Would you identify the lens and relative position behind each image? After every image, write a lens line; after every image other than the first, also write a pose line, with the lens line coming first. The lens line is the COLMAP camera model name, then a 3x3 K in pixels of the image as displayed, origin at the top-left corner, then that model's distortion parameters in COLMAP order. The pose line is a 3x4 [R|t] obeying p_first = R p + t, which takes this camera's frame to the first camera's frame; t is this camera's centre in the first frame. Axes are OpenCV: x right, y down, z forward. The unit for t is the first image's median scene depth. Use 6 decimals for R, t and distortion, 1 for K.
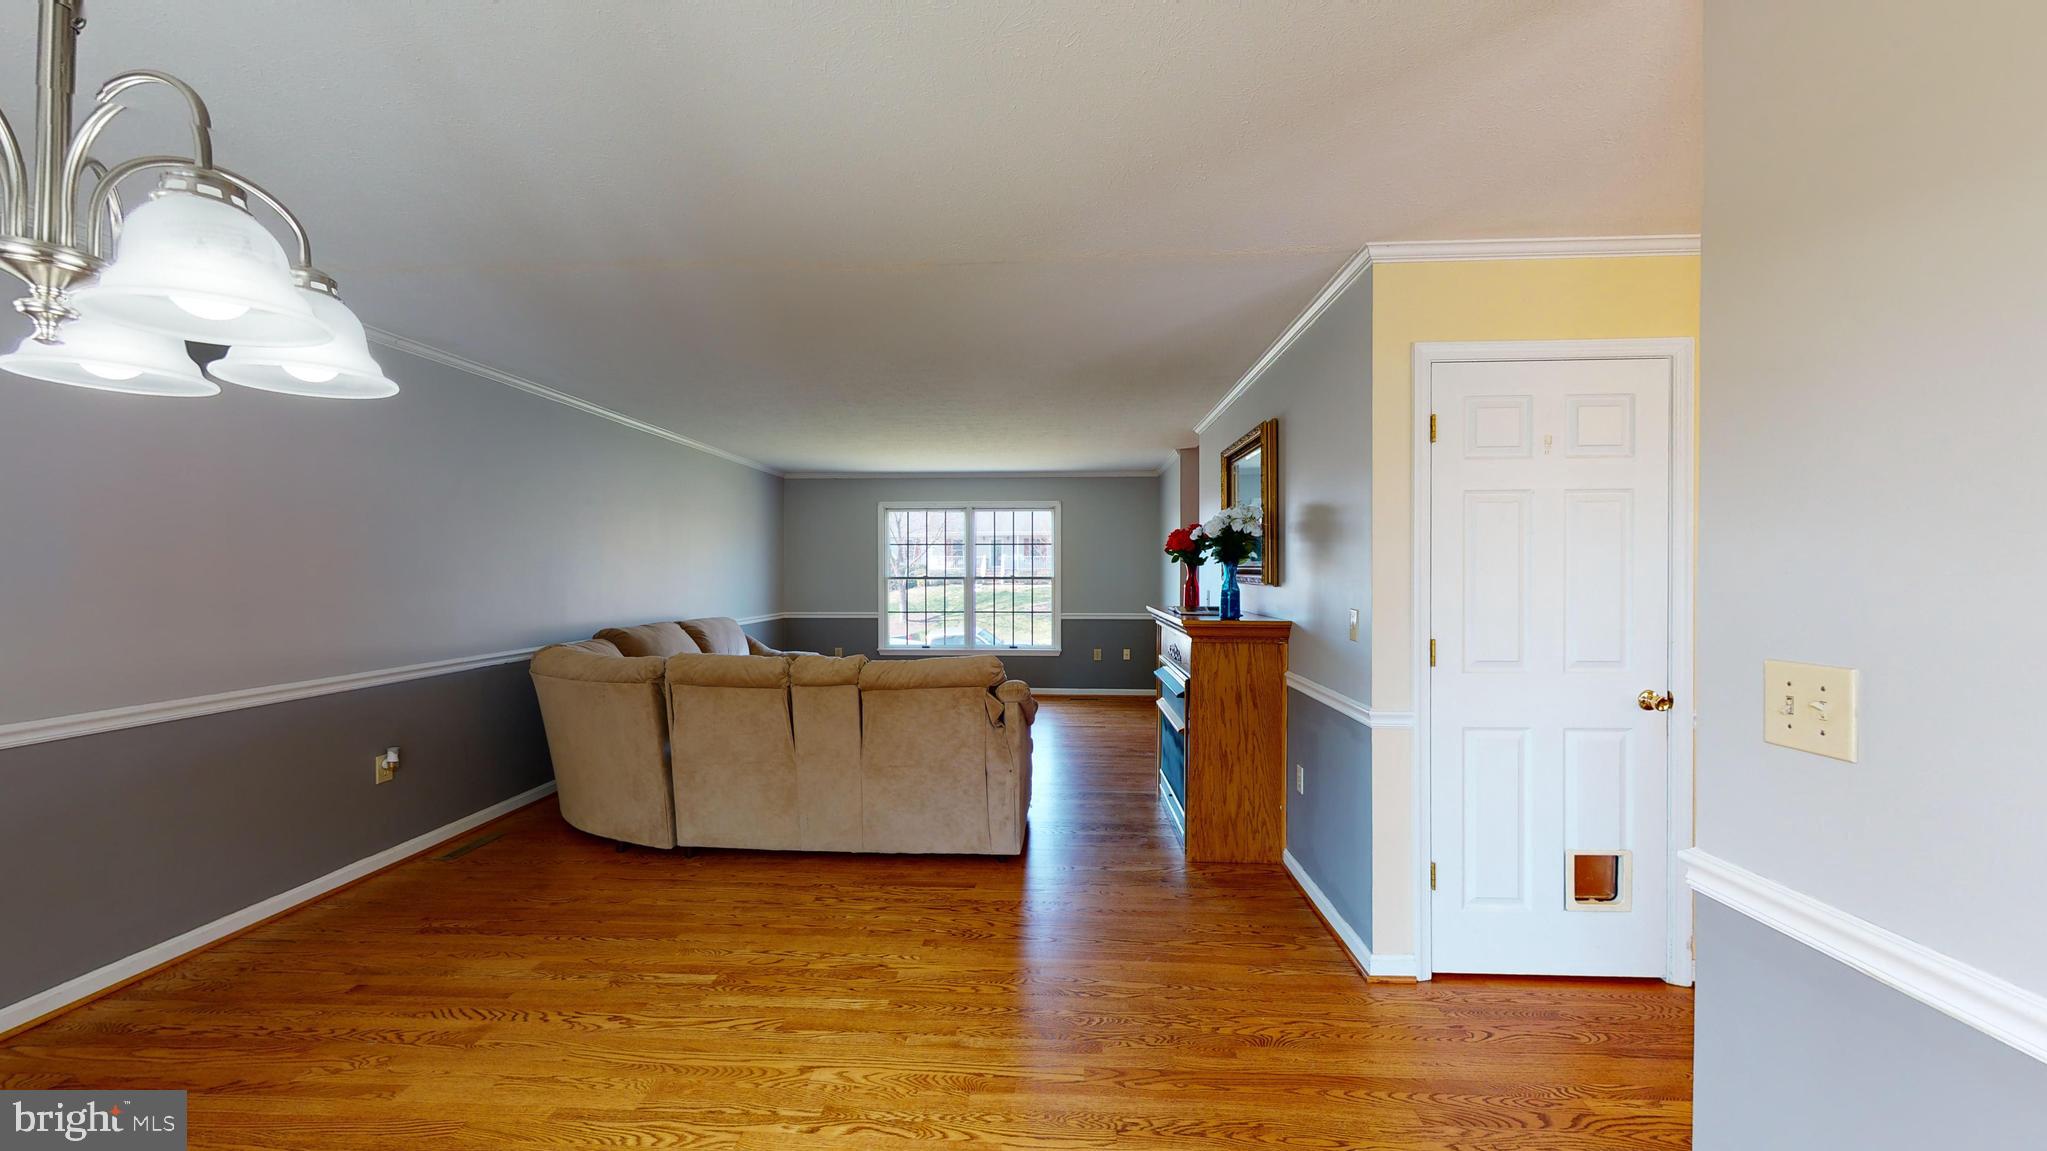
lens RADIAL K [[746.8, 0, 1024.7], [0, 746.8, 575.0], [0, 0, 1]] dist [-0.006695, -0.000220]
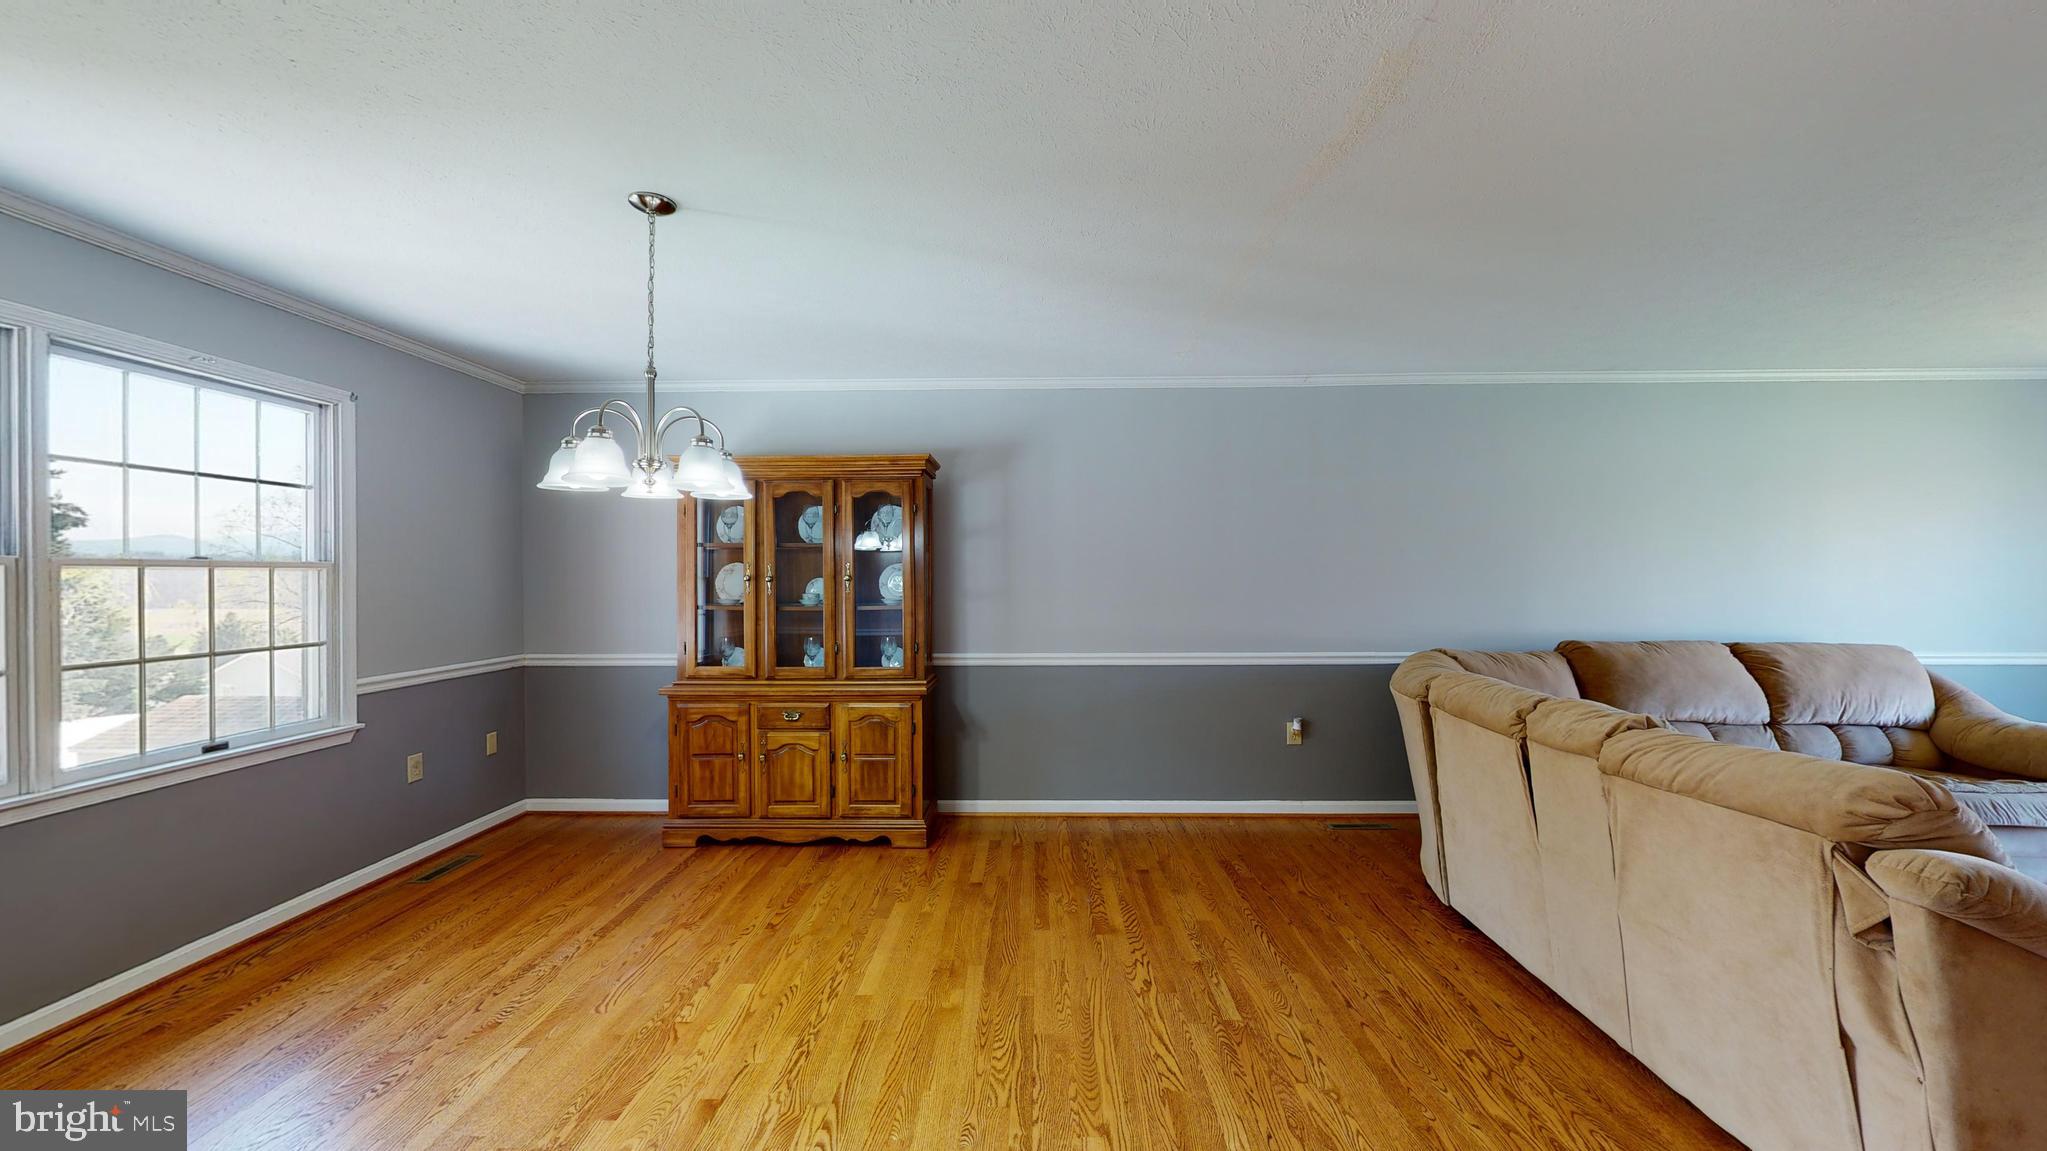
lens RADIAL K [[746.8, 0, 1019.5], [0, 746.8, 586.5], [0, 0, 1]] dist [-0.006695, -0.000220]
pose [[0.031306, 0.017027, -0.999365, 0.401272], [-0.005540, 0.999842, 0.016862, 0.002539], [0.999495, 0.005008, 0.031395, 0.605384]]
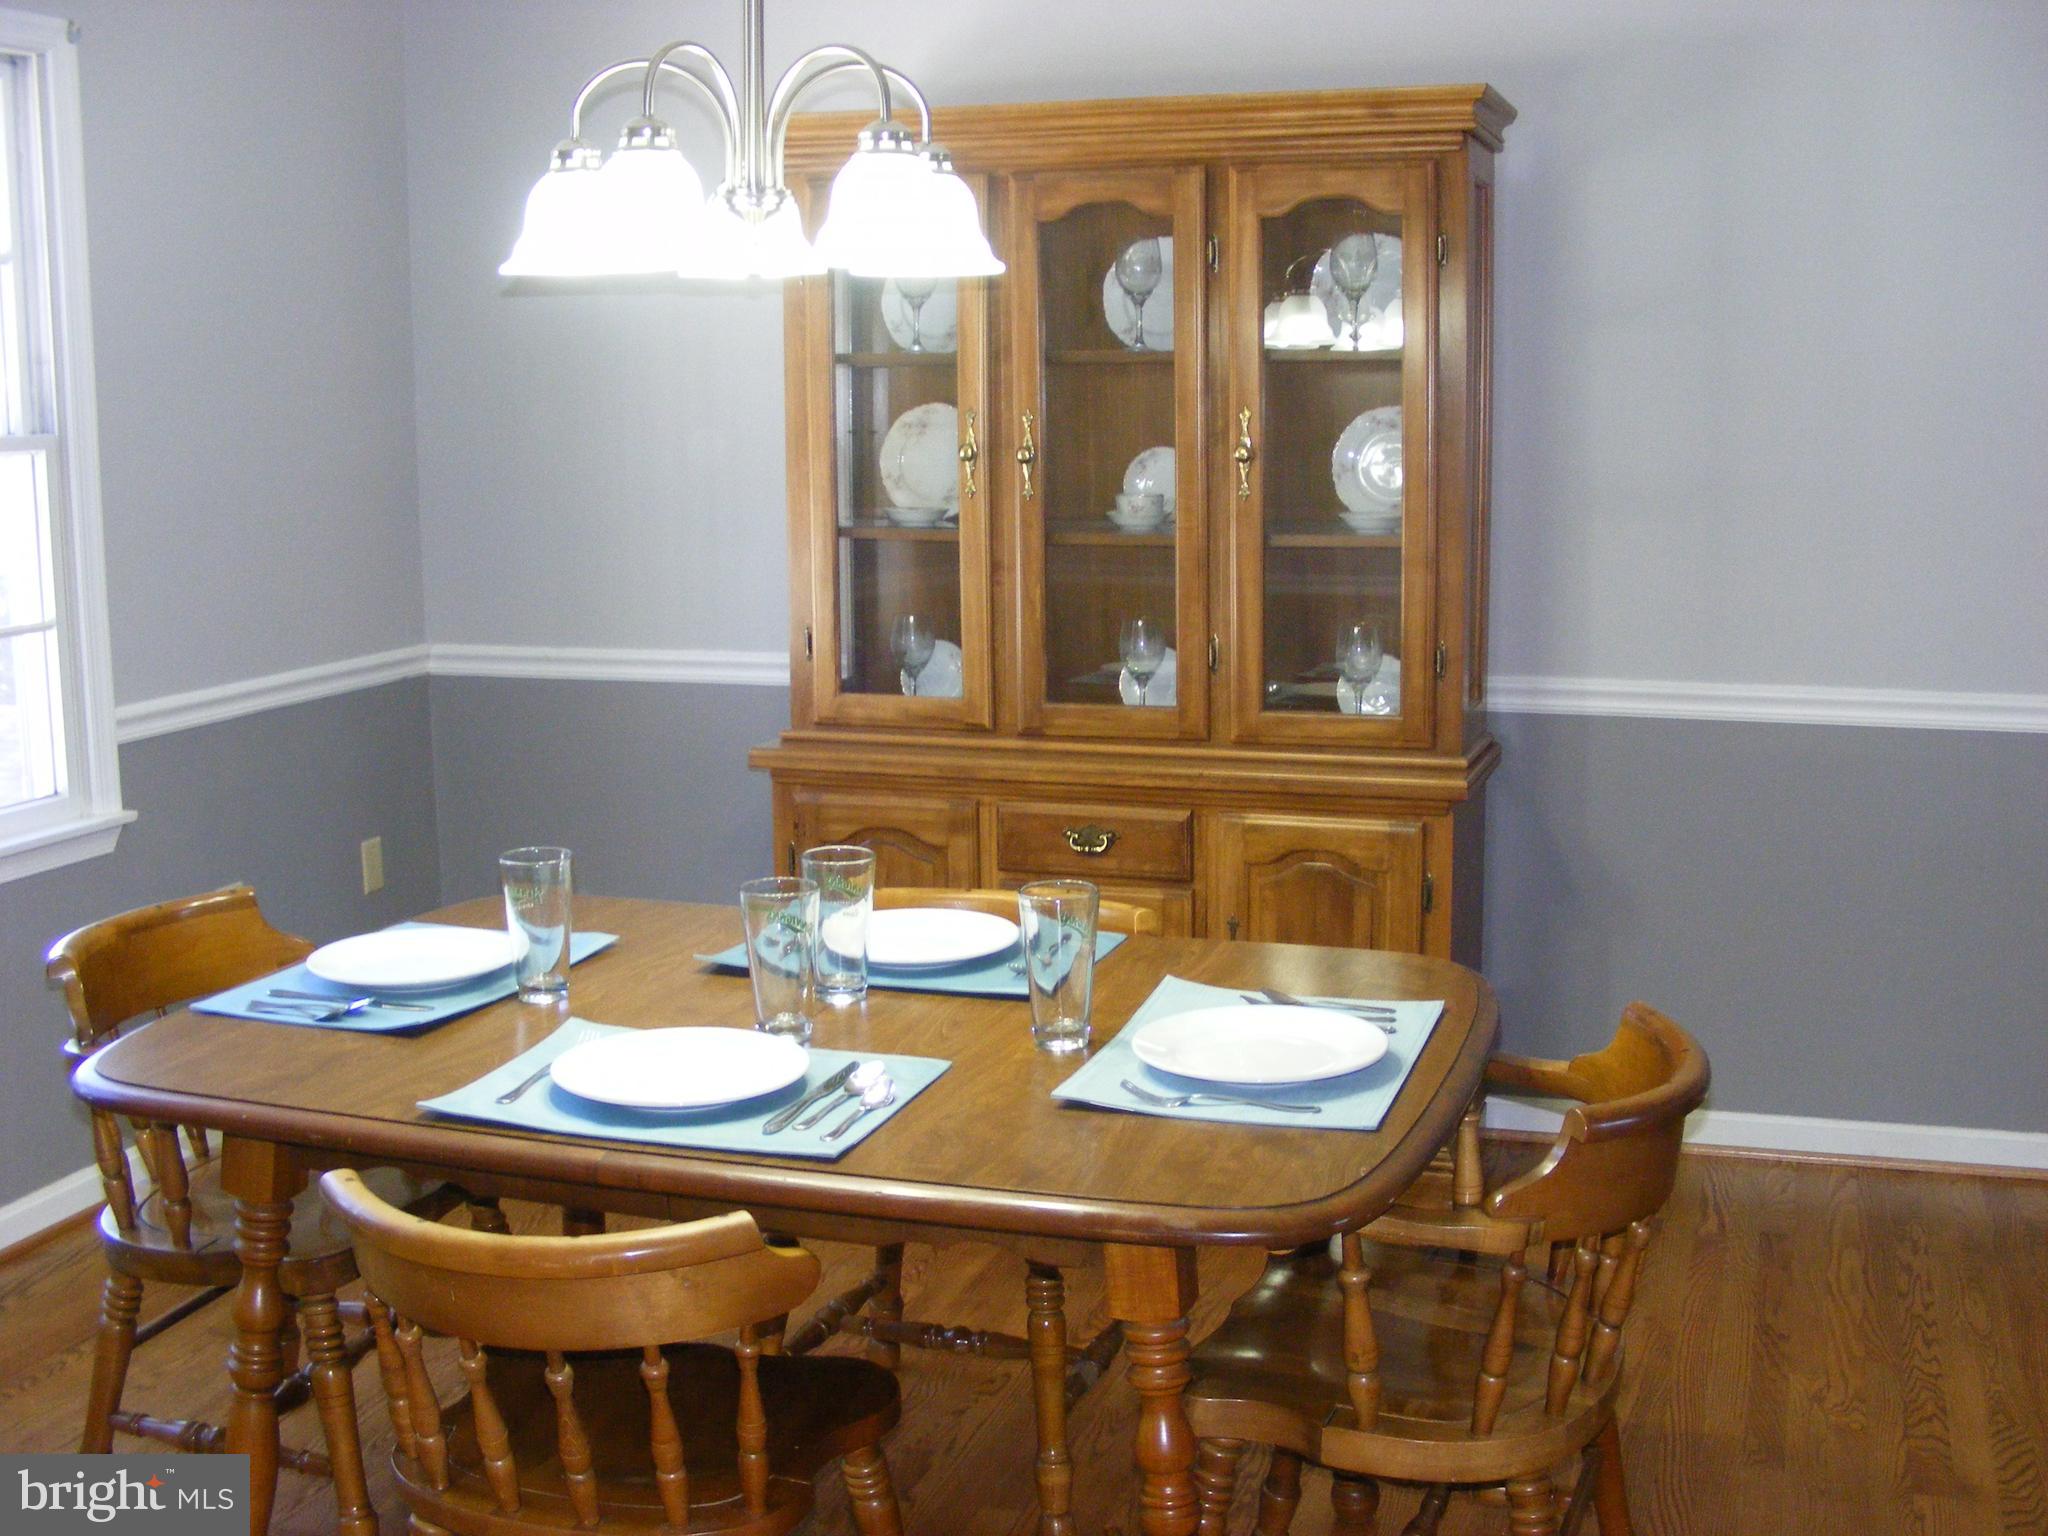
lens RADIAL K [[2357.0, 0, 1021.6], [0, 2357.0, 777.4], [0, 0, 1]] dist [-0.190892, 0.000000]
pose [[-0.273180, 0.169151, -0.946975, 0.501536], [0.003088, 0.984568, 0.174975, -0.047603], [0.961958, 0.044875, -0.269486, 0.606028]]
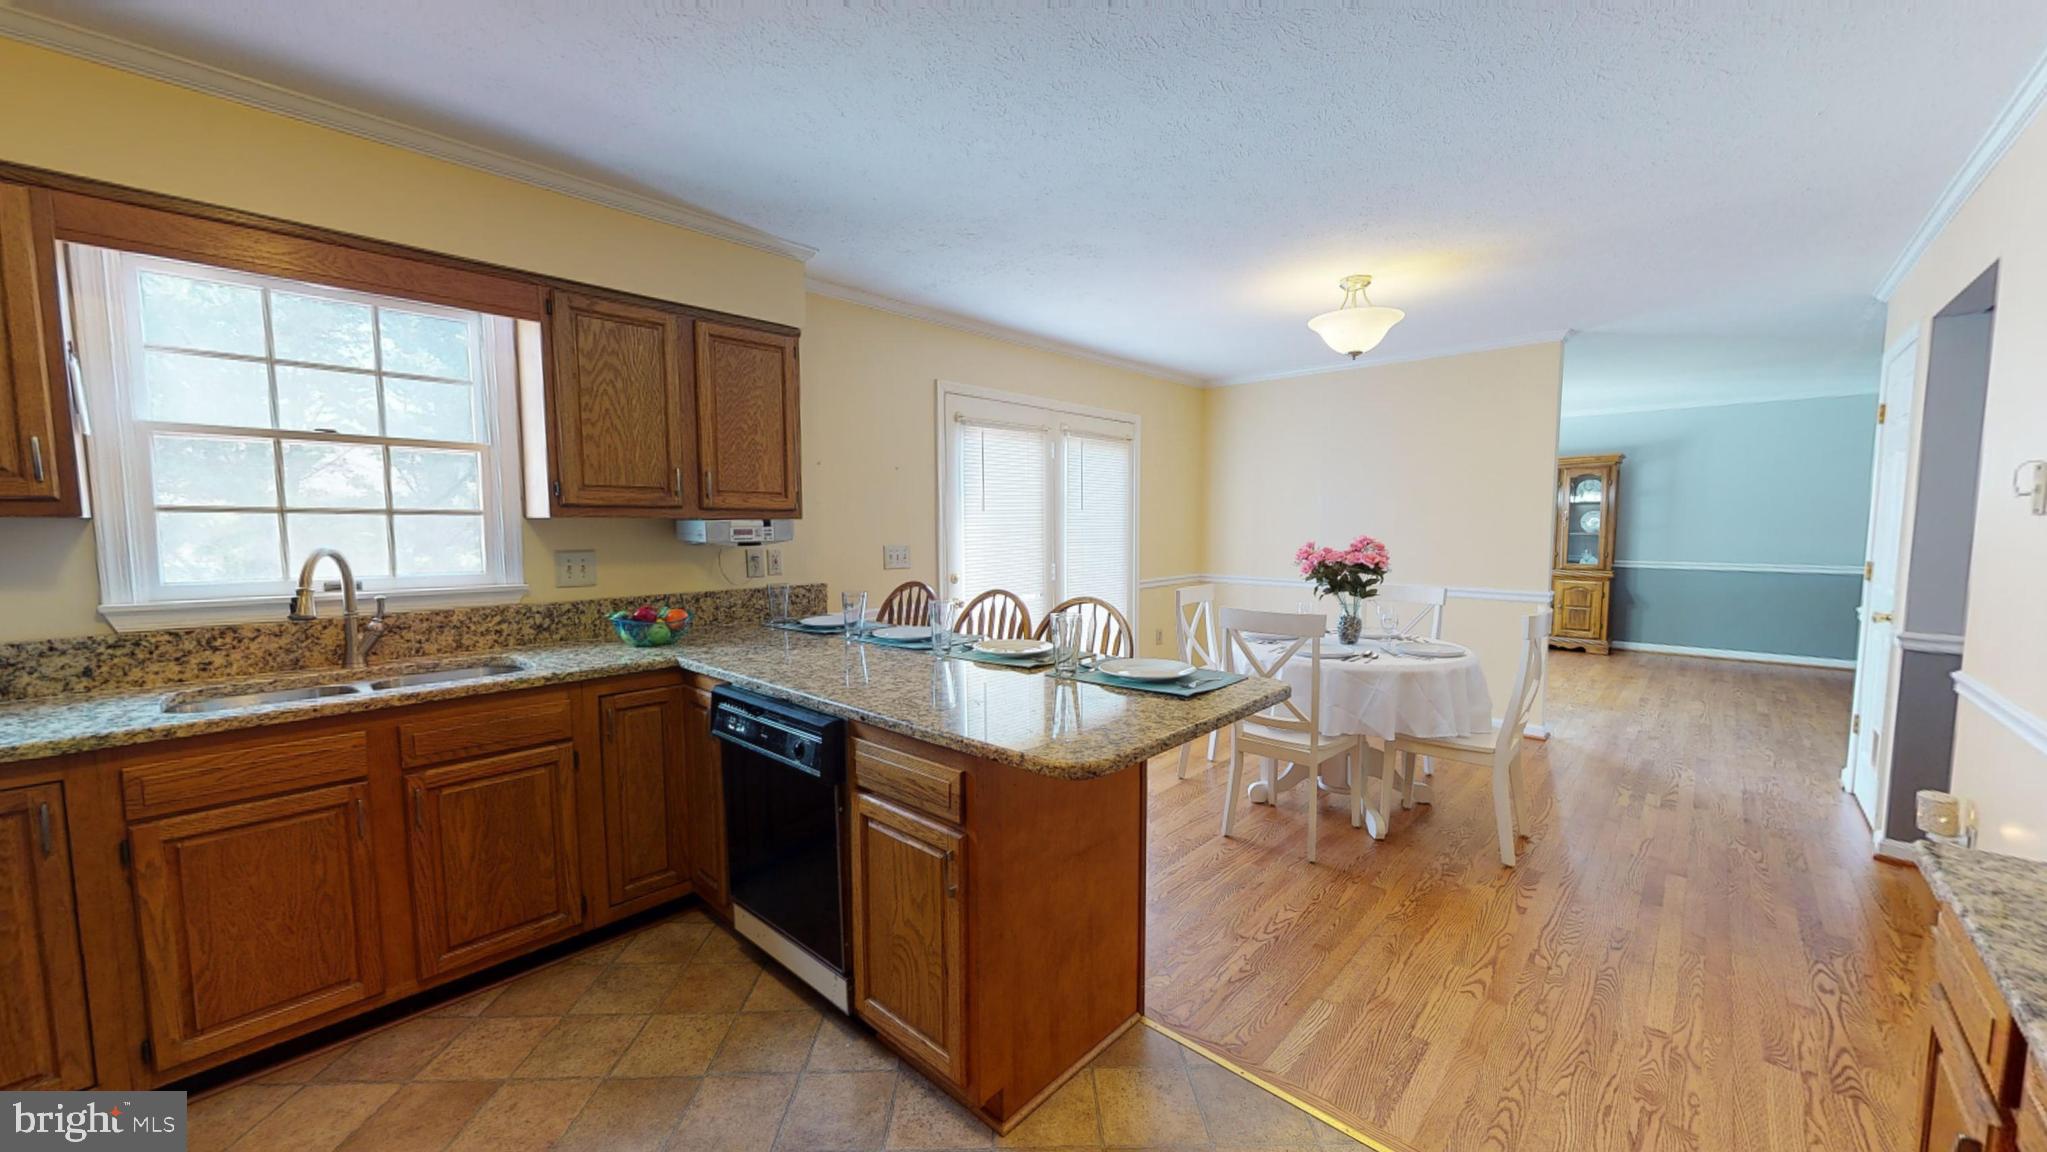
lens RADIAL K [[746.8, 0, 1031.9], [0, 746.8, 580.2], [0, 0, 1]] dist [-0.006695, -0.000220]
pose [[-0.632878, 0.064995, -0.771519, 2.455158], [-0.001395, 0.996373, 0.085082, 0.009144], [0.774250, 0.054923, -0.630492, 0.547536]]
